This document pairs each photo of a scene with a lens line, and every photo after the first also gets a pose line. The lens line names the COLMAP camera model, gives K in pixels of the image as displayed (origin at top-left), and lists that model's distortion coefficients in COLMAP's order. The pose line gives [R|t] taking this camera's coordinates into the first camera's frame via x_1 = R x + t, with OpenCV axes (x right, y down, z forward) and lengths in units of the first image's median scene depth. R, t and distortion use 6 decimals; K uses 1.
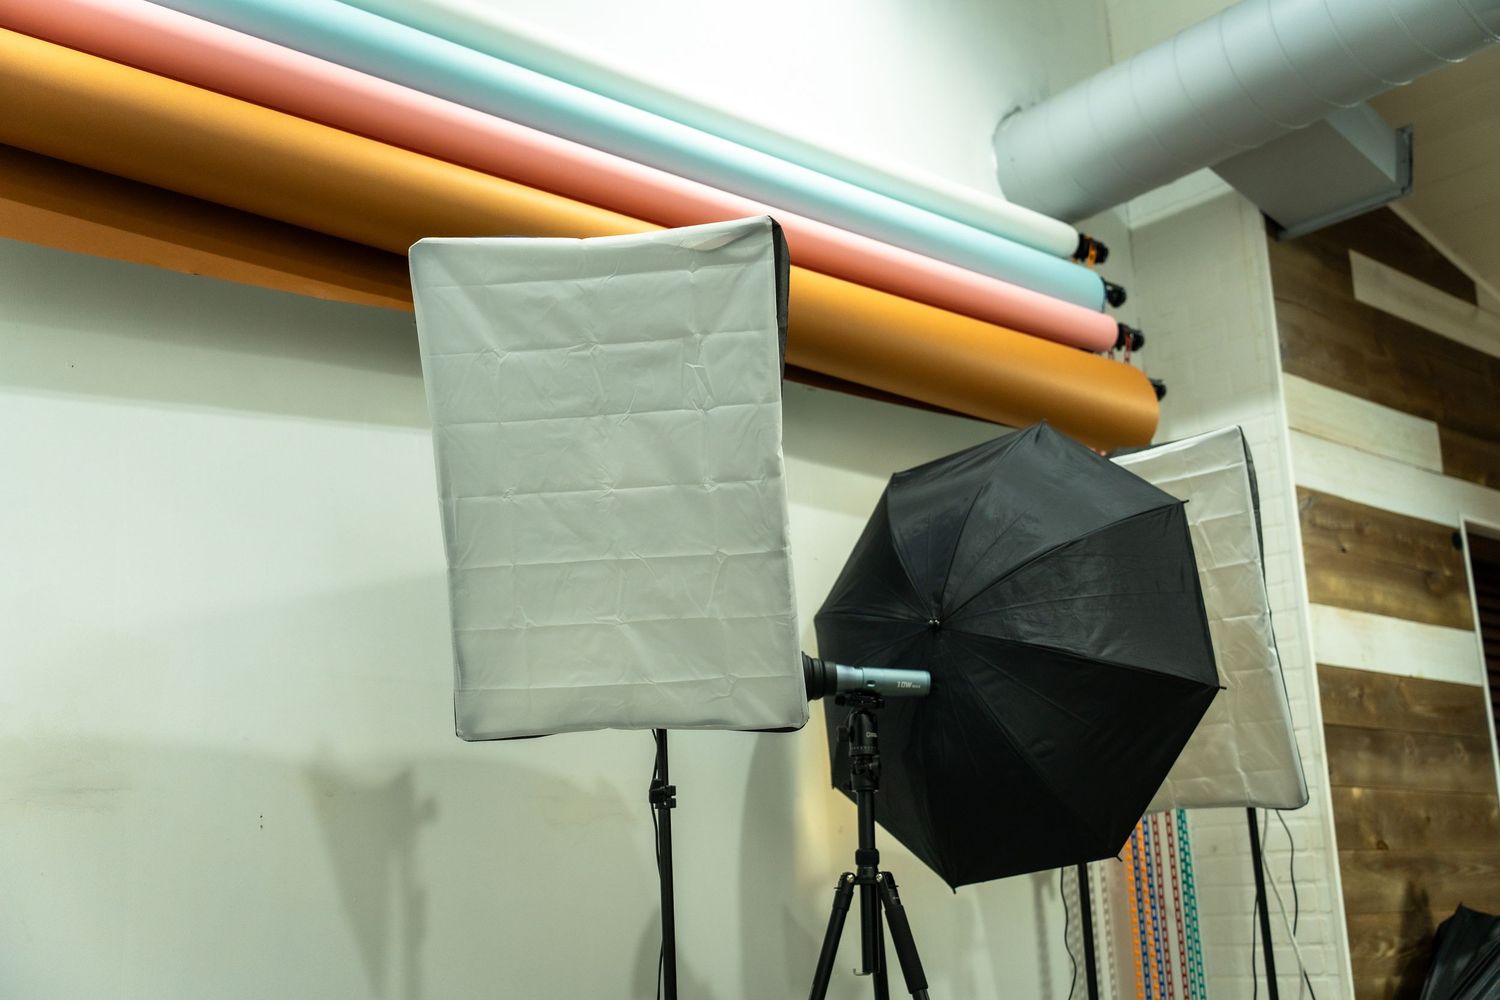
lens RADIAL K [[1731.9, 0, 750.0], [0, 1731.9, 500.0], [0, 0, 1]] dist [-0.004929, -0.005407]
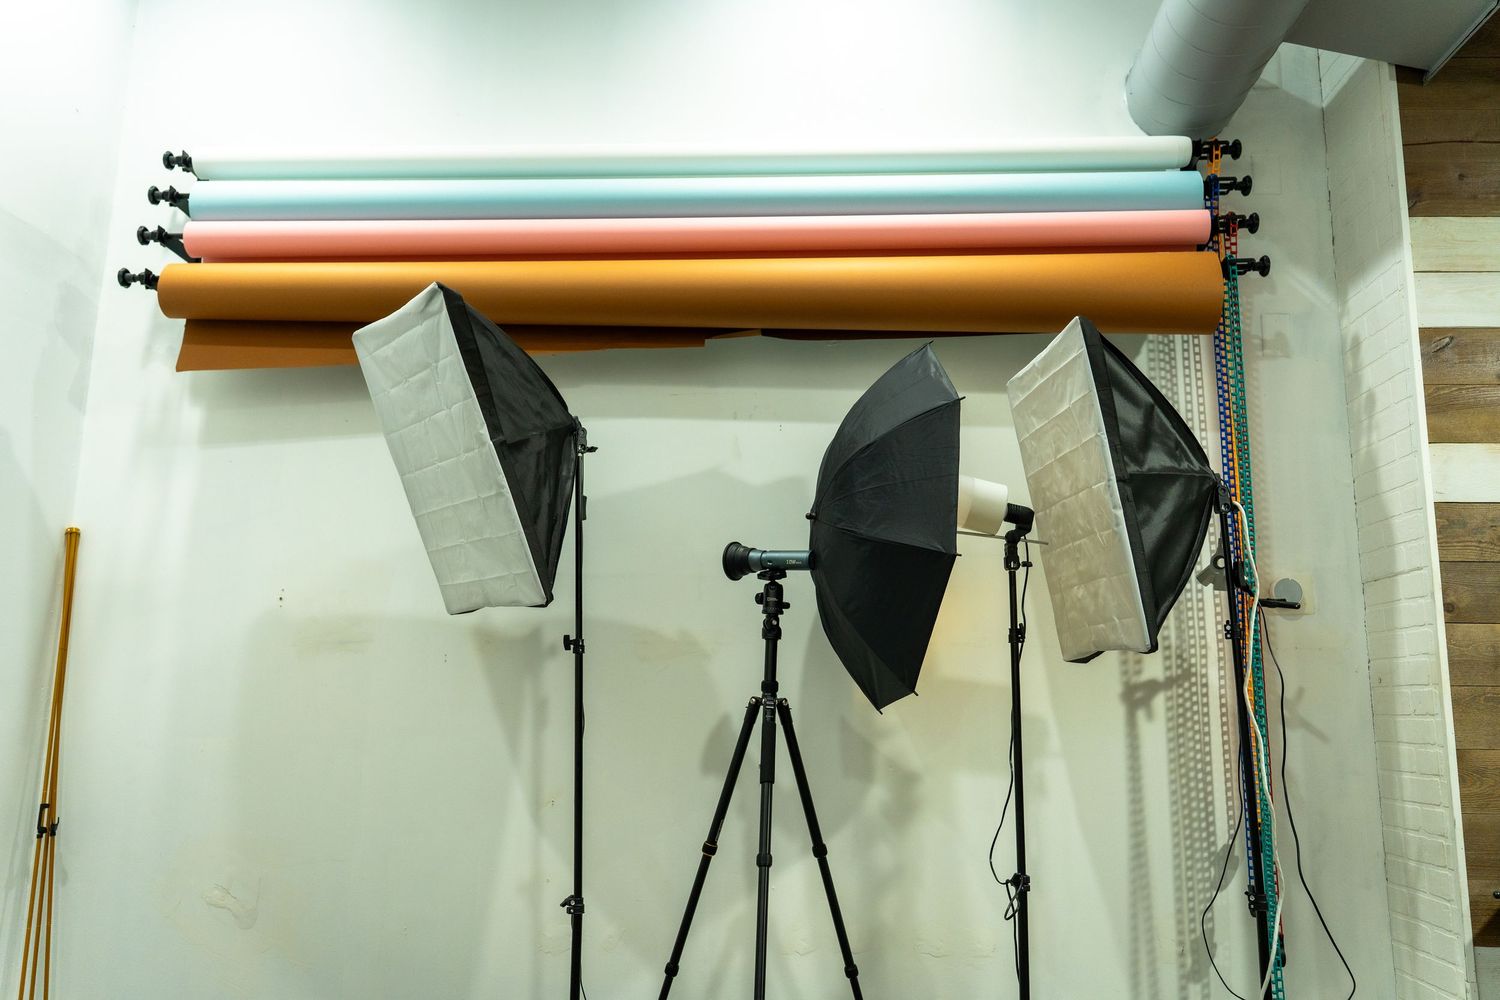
lens RADIAL K [[1187.2, 0, 747.7], [0, 1187.2, 494.6], [0, 0, 1]] dist [-0.002442, 0.007341]
pose [[0.715653, -0.082050, -0.693620, 0.706553], [0.132510, 0.990990, 0.019493, 0.031034], [0.685771, -0.105861, 0.720077, 0.304300]]
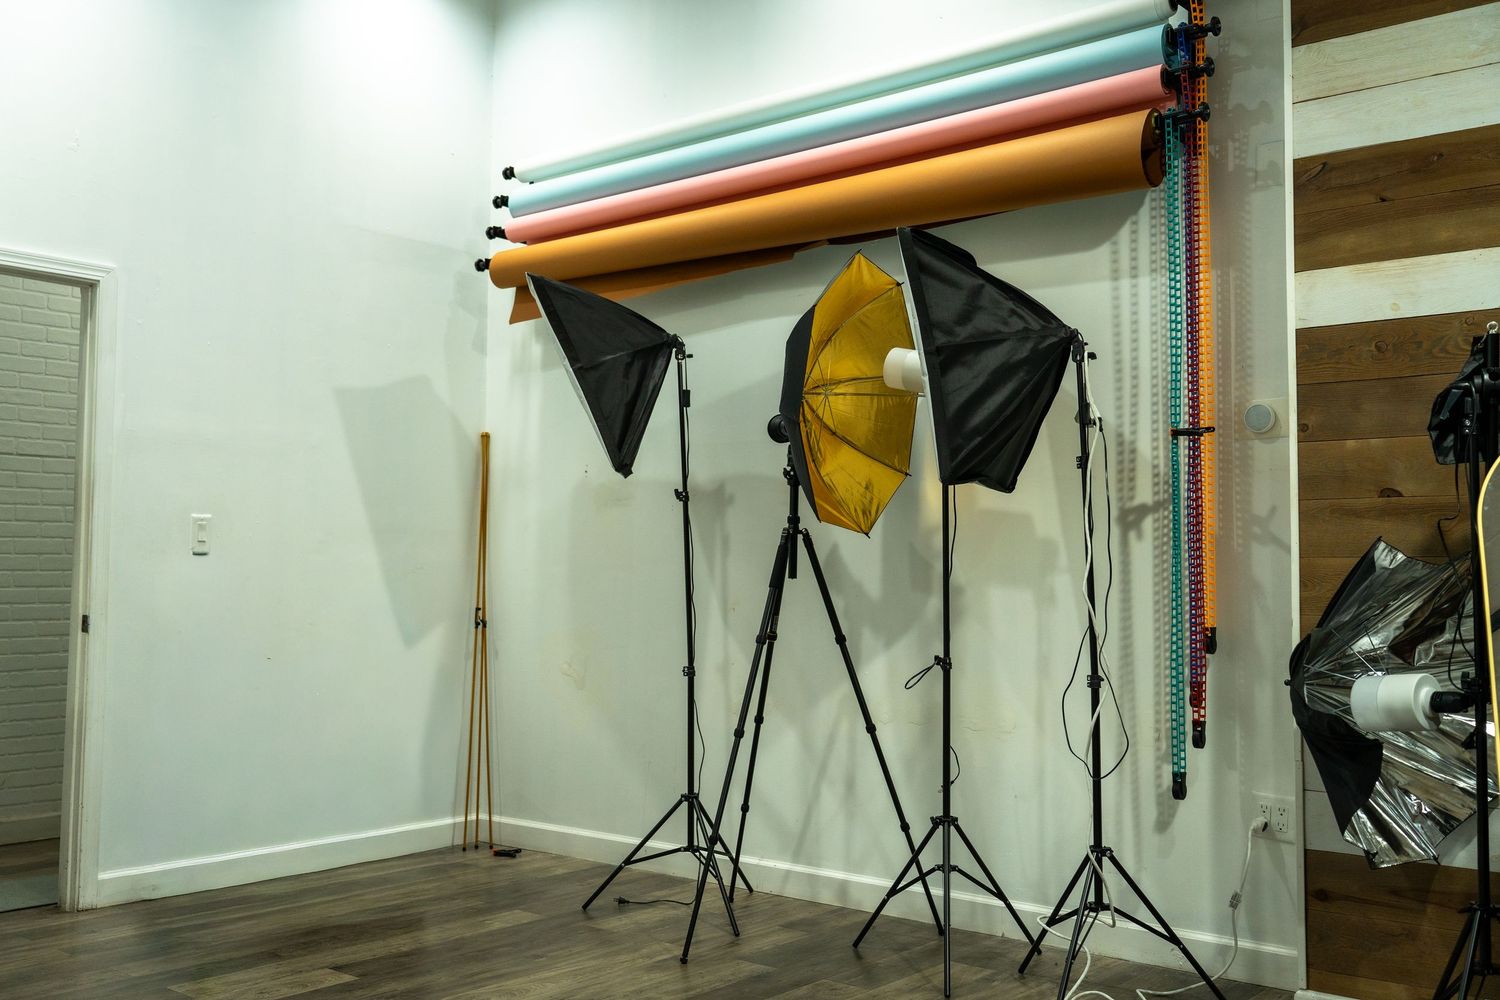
lens RADIAL K [[1471.5, 0, 750.9], [0, 1471.5, 487.3], [0, 0, 1]] dist [0.017128, -0.007425]
pose [[0.147654, -0.019830, -0.988840, 1.602486], [0.232665, 0.972438, 0.015240, 0.131856], [0.961283, -0.232318, 0.148198, 0.700689]]
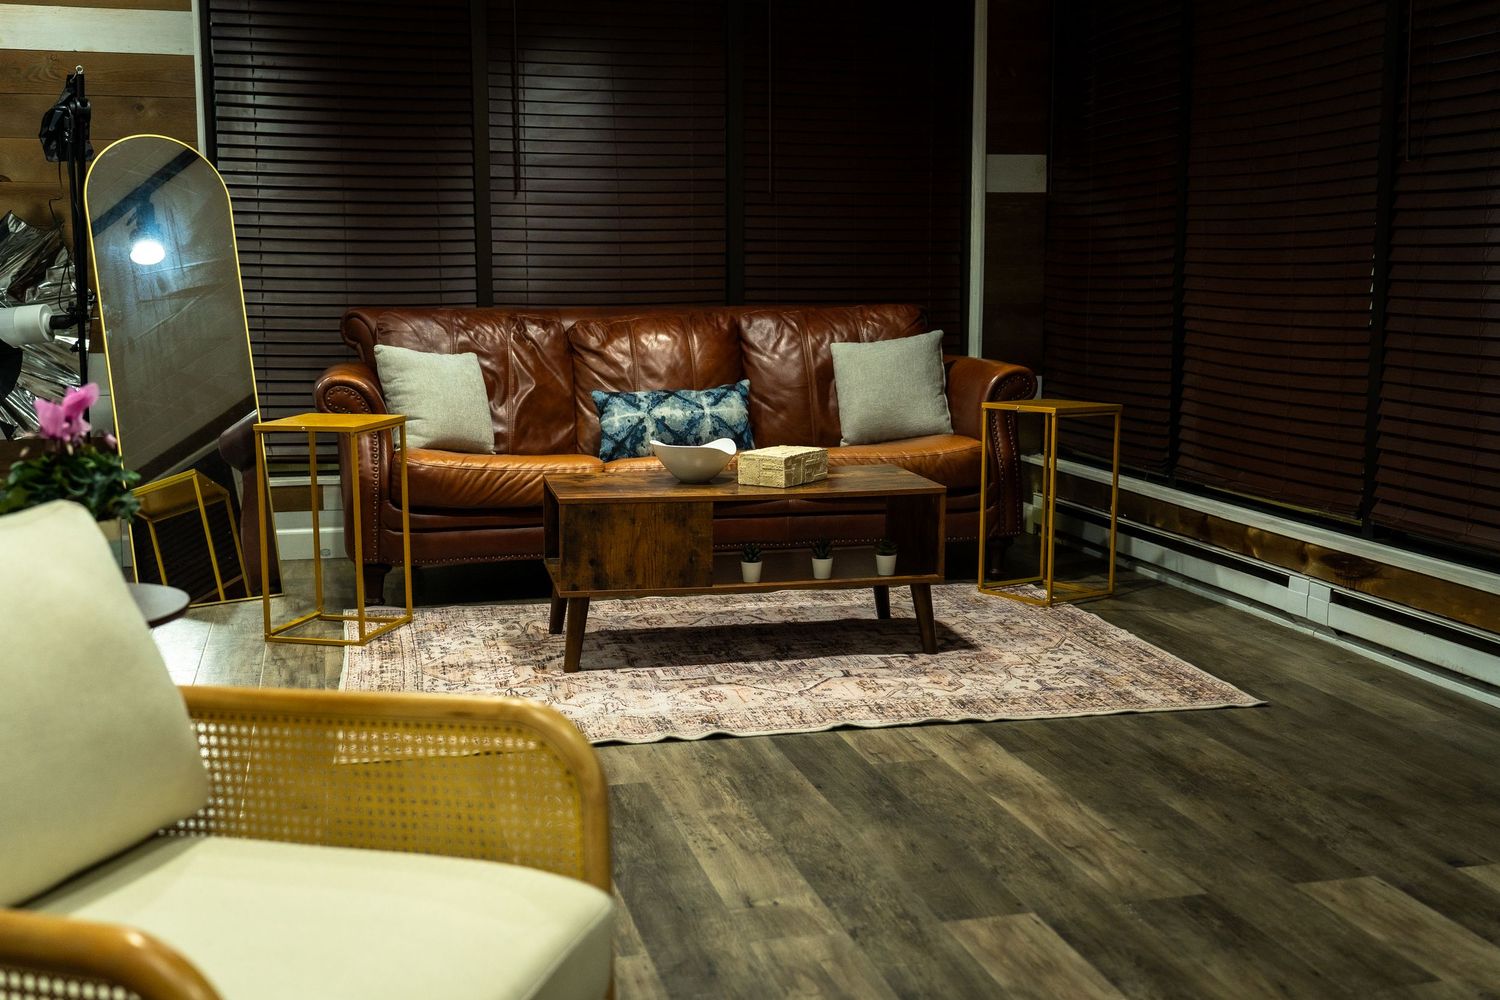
lens RADIAL K [[1471.5, 0, 750.9], [0, 1471.5, 487.3], [0, 0, 1]] dist [0.017128, -0.007425]
pose [[0.894203, 0.106982, -0.434690, 2.033304], [0.071828, 0.924155, 0.375203, 0.026508], [0.441862, -0.366731, 0.818698, 0.232080]]
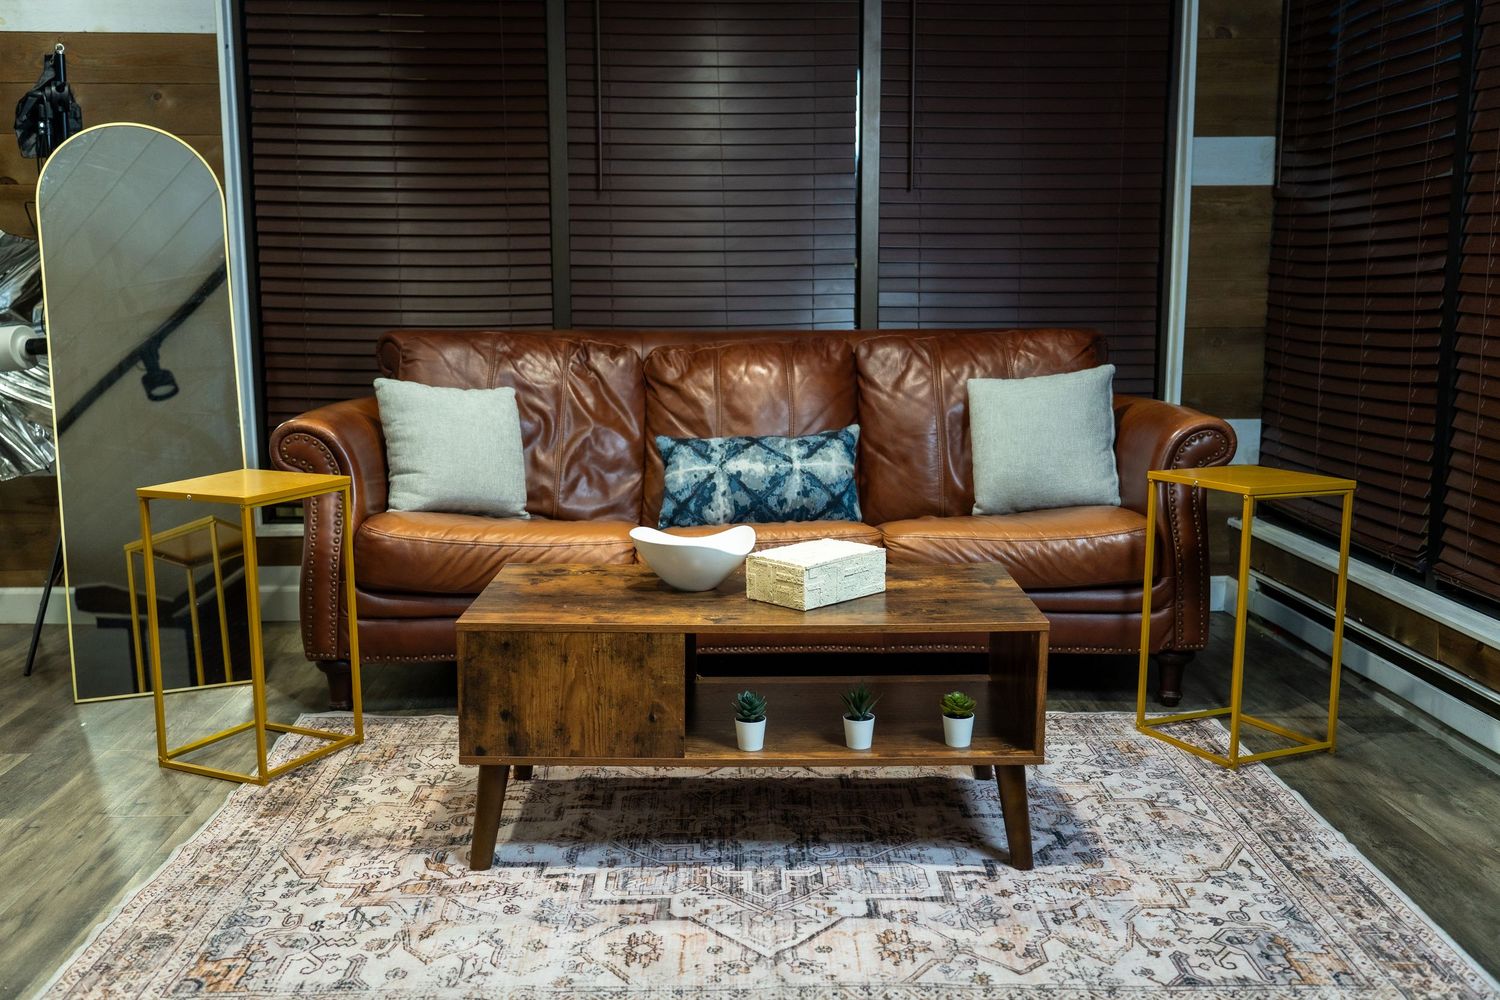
lens RADIAL K [[1372.3, 0, 744.6], [0, 1372.3, 504.1], [0, 0, 1]] dist [0.012231, -0.009554]
pose [[0.791273, 0.139400, -0.595361, 1.944069], [0.115792, 0.921888, 0.369749, 0.152433], [0.600400, -0.361510, 0.713324, 0.731187]]
